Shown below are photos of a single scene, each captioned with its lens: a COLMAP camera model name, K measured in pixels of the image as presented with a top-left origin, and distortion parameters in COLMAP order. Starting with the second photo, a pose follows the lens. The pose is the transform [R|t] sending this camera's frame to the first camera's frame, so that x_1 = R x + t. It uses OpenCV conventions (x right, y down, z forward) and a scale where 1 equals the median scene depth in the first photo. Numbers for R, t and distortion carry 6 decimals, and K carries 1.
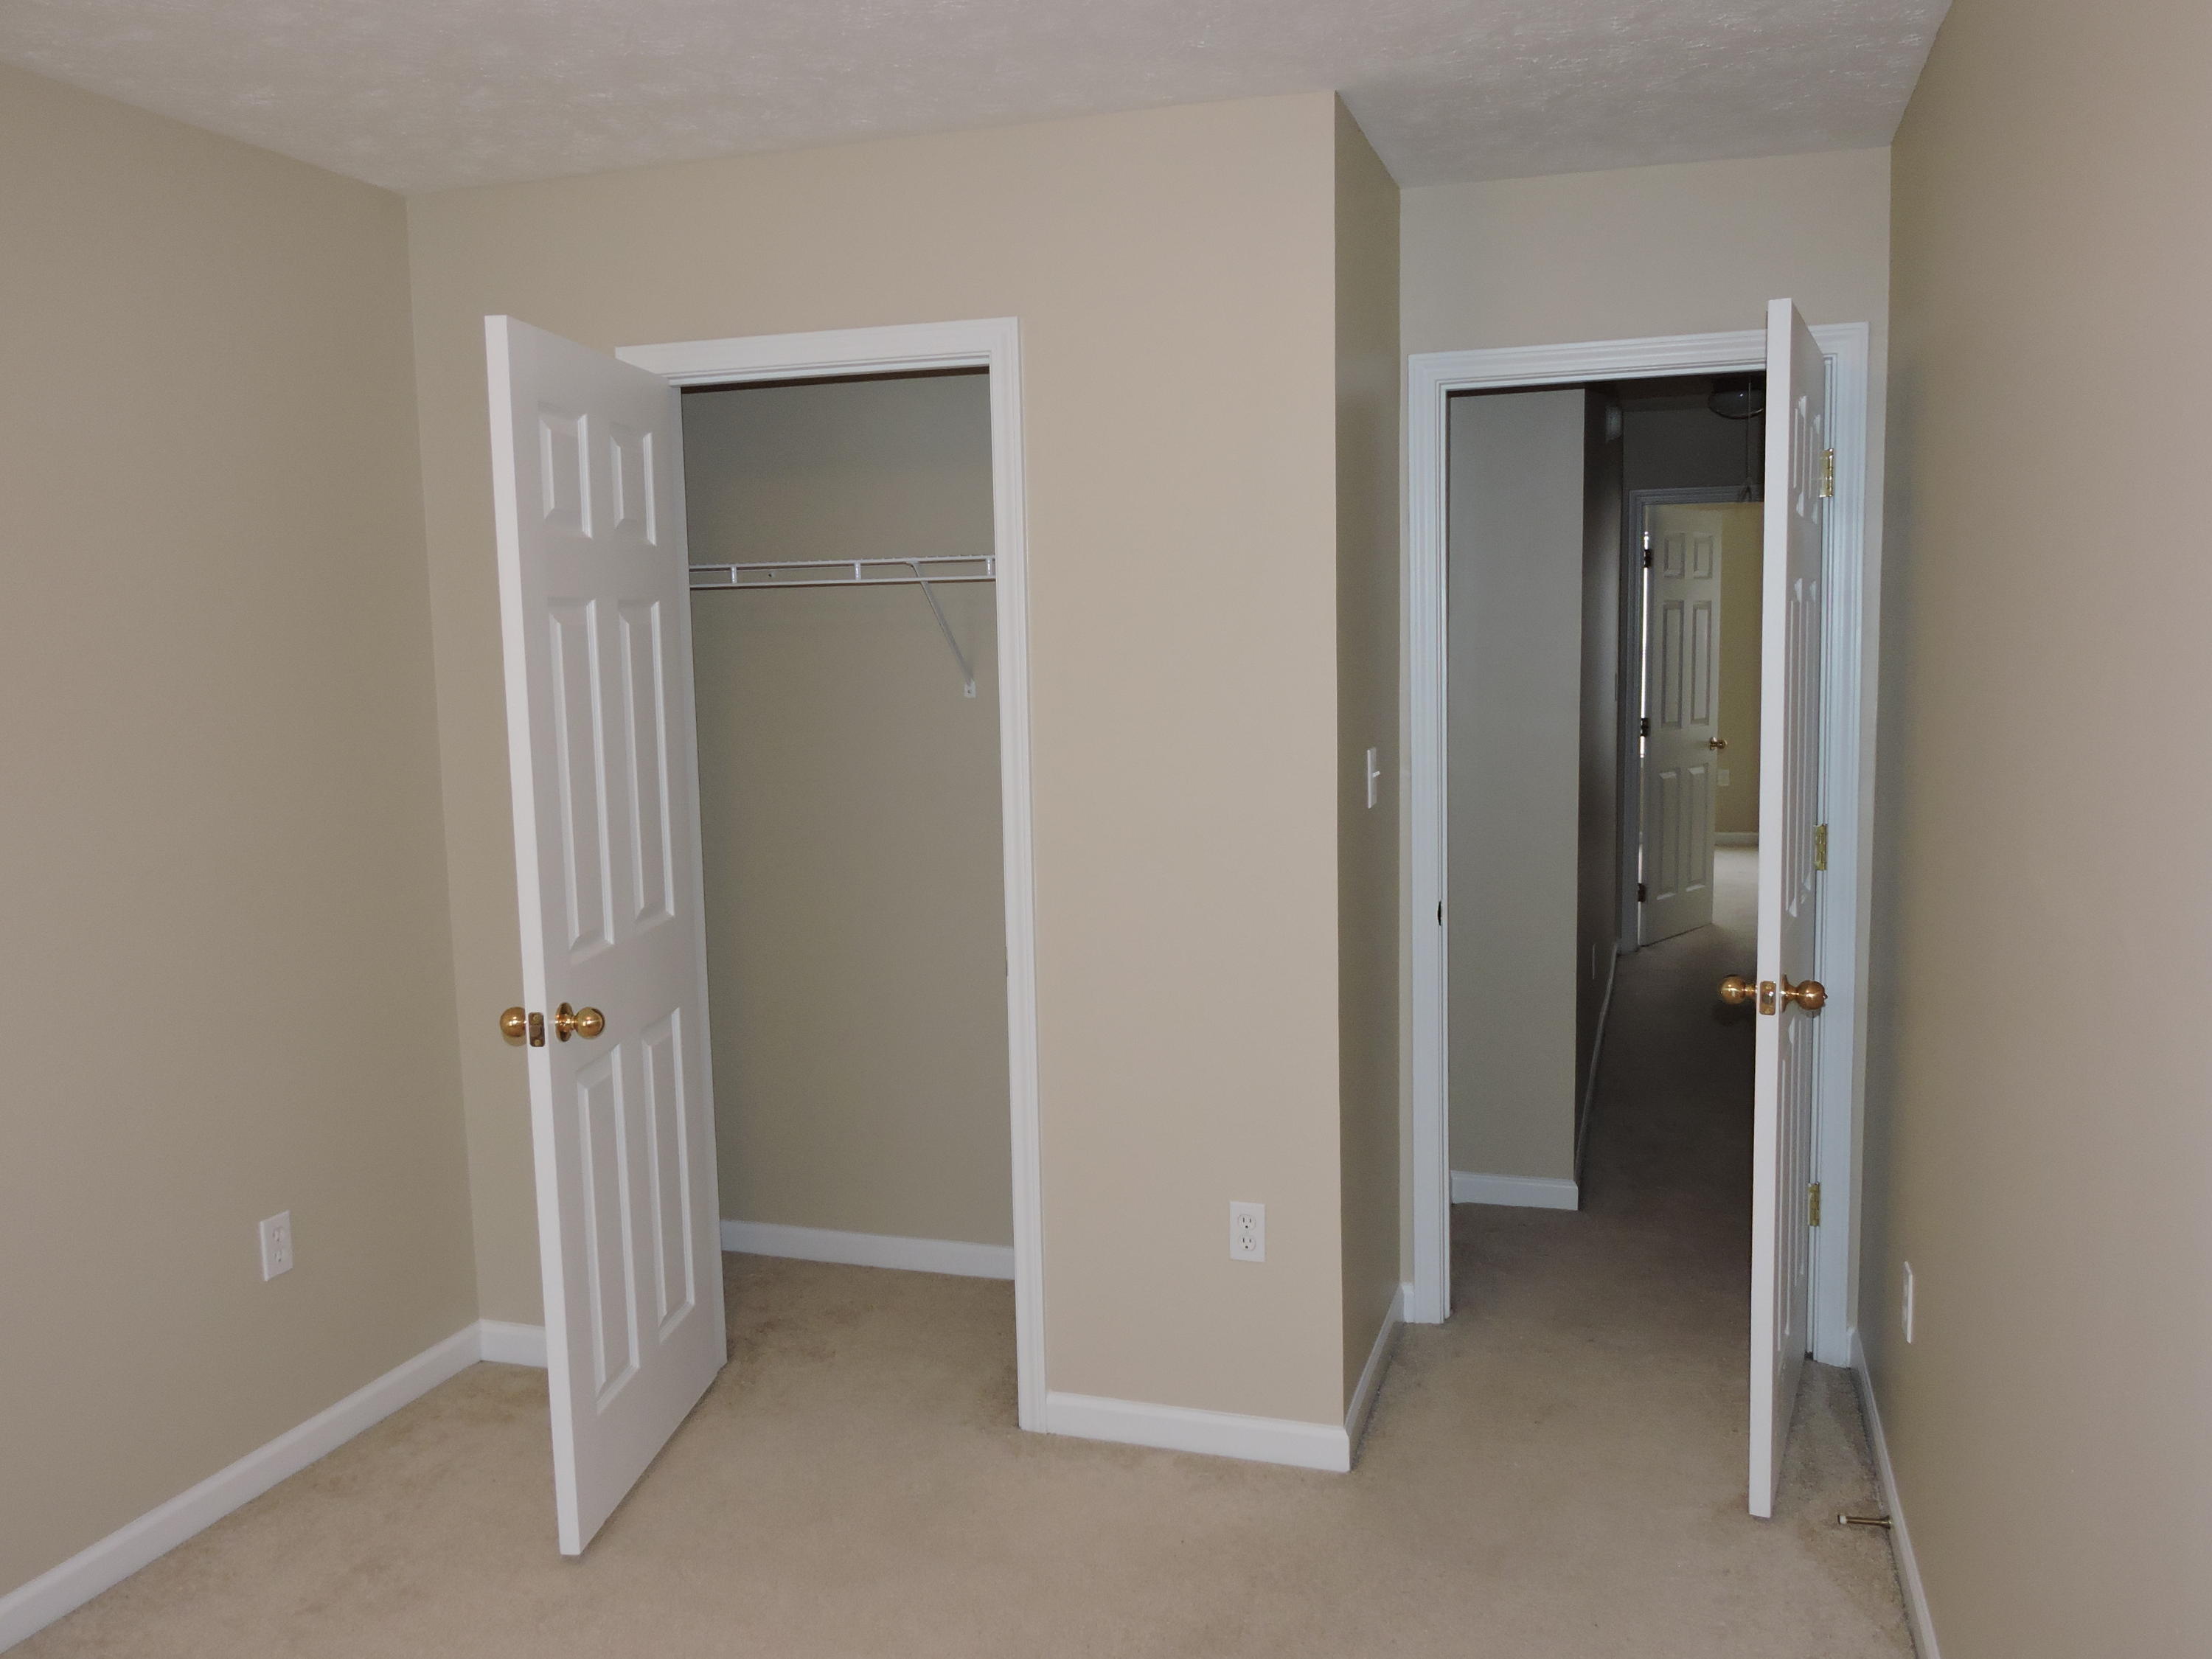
lens RADIAL K [[1721.9, 0, 1106.0], [0, 1721.9, 829.5], [0, 0, 1]] dist [0.010555, 0.001771]
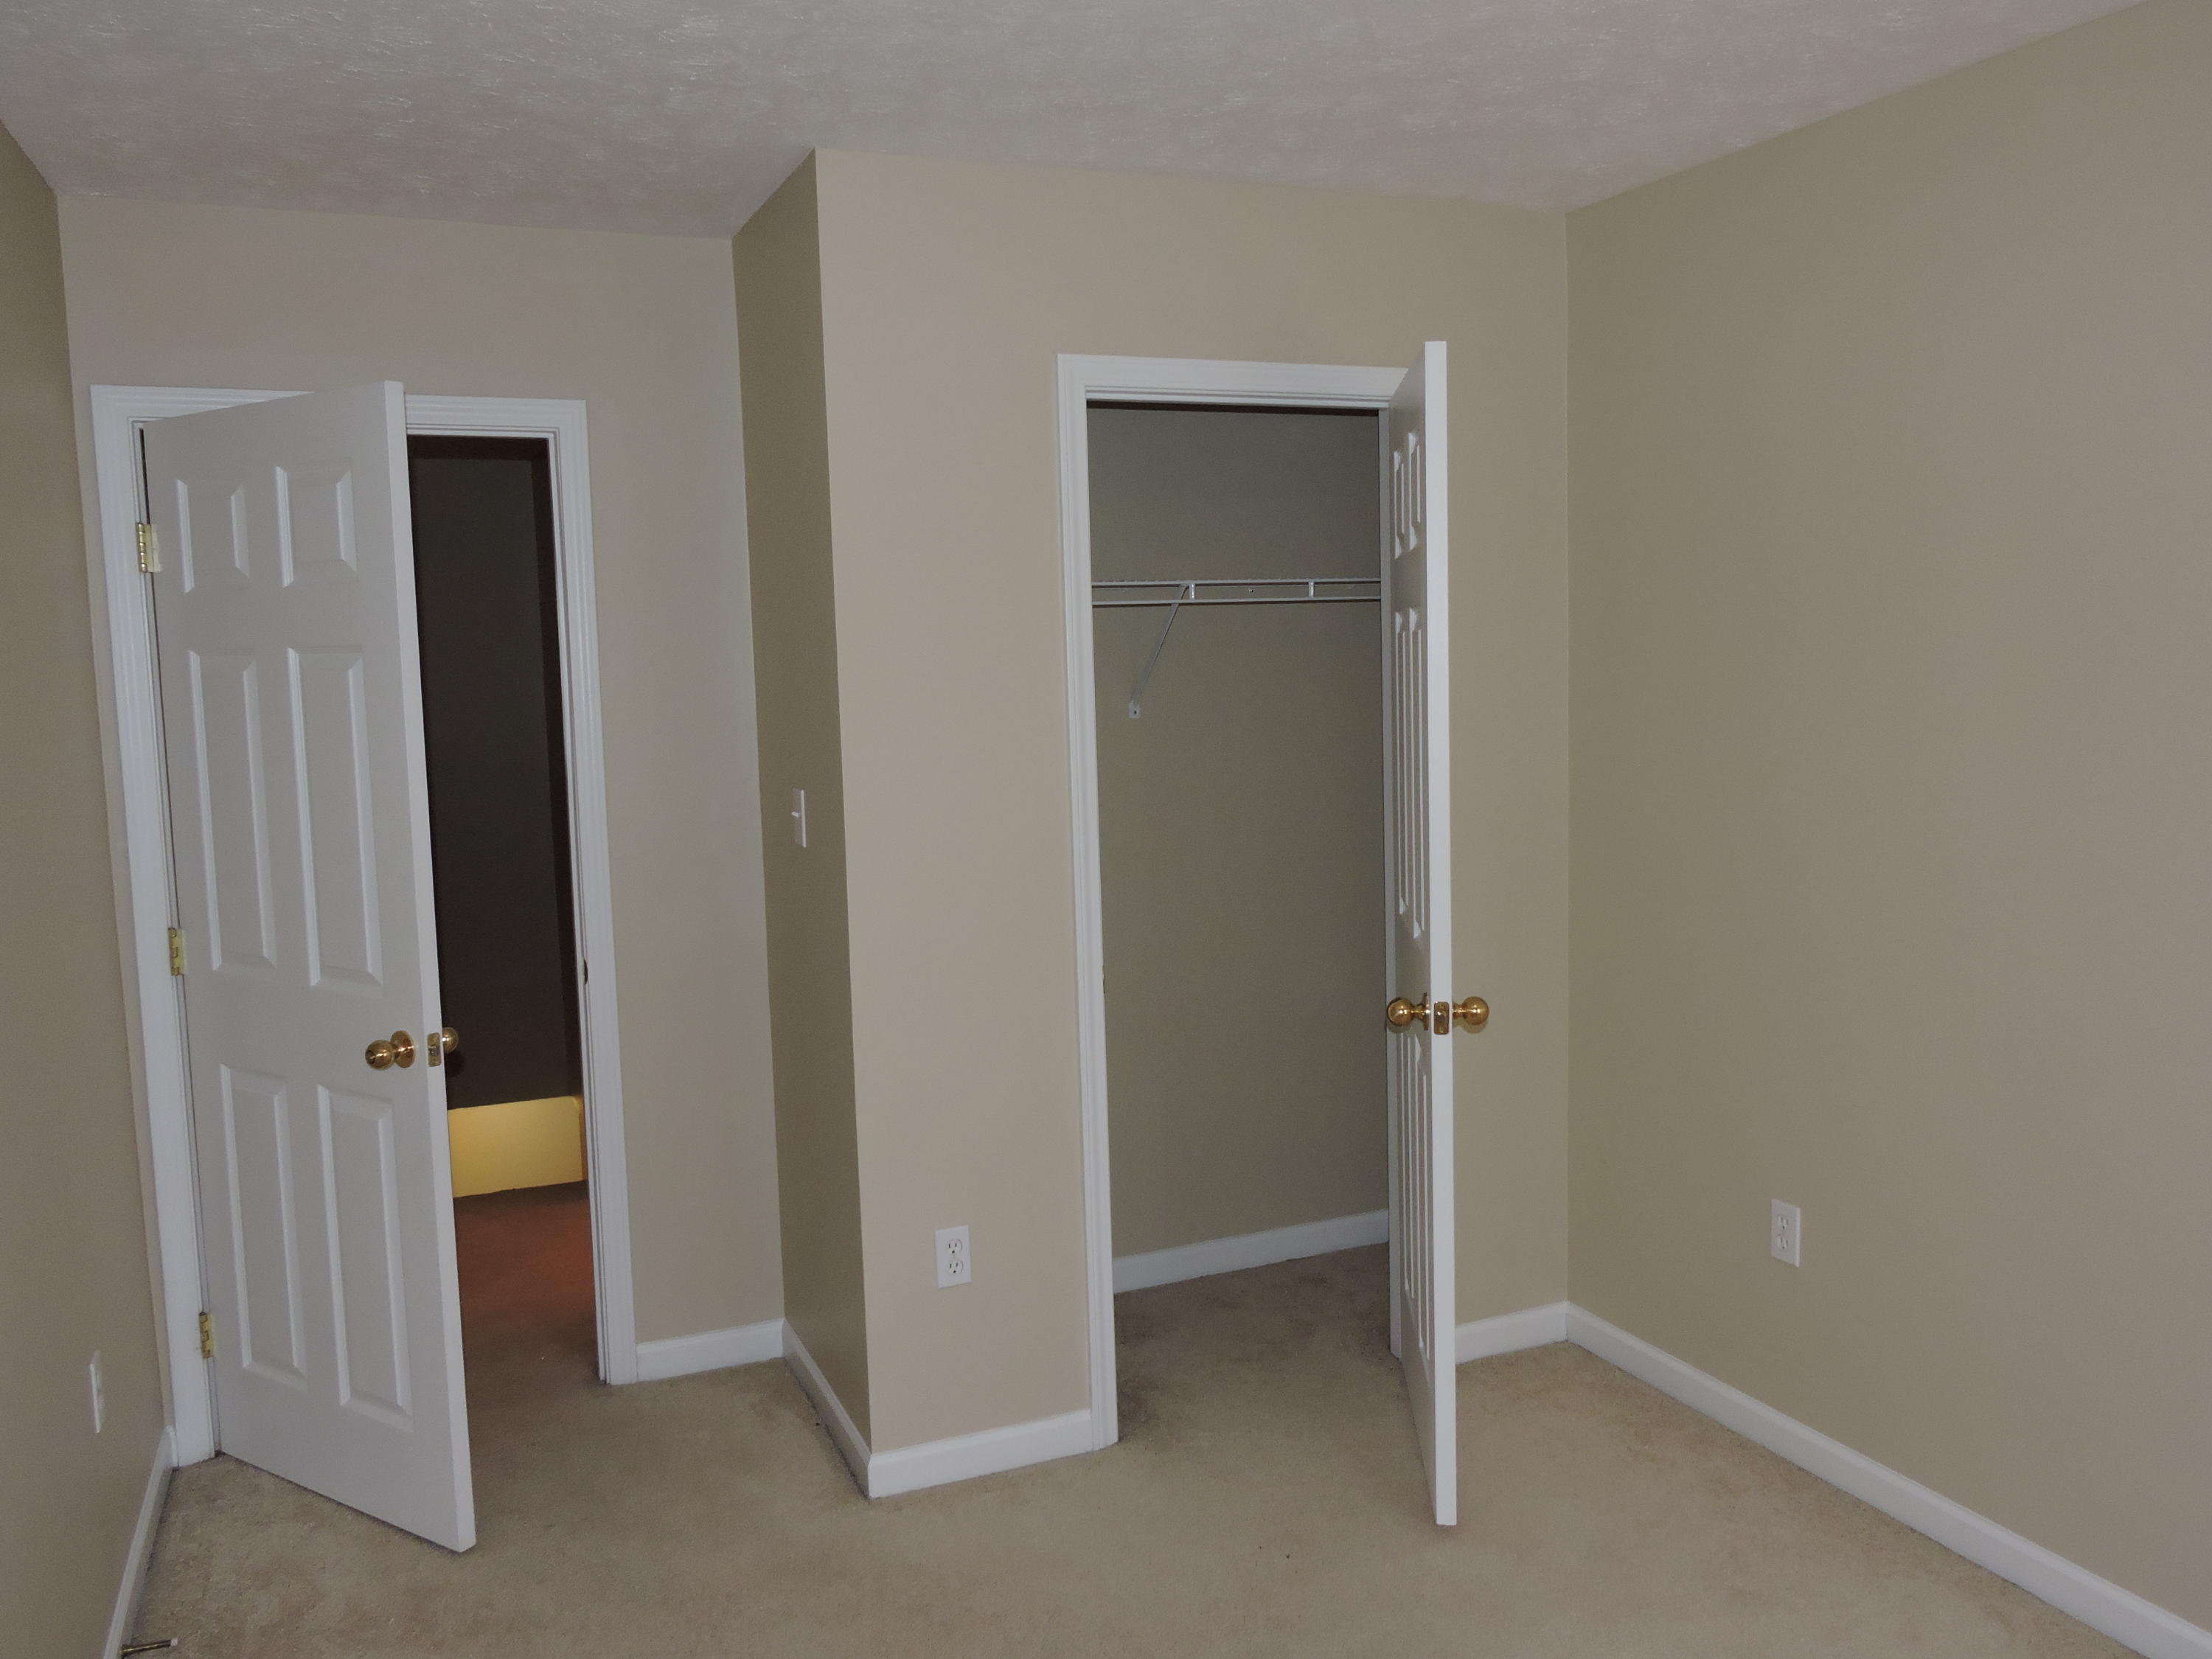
lens RADIAL K [[1750.5, 0, 1111.9], [0, 1750.5, 835.5], [0, 0, 1]] dist [0.001488, -0.007973]
pose [[0.753256, -0.071380, 0.653843, -0.867364], [0.094246, 0.995549, 0.000109, -0.008928], [-0.650940, 0.061541, 0.756631, 0.243266]]
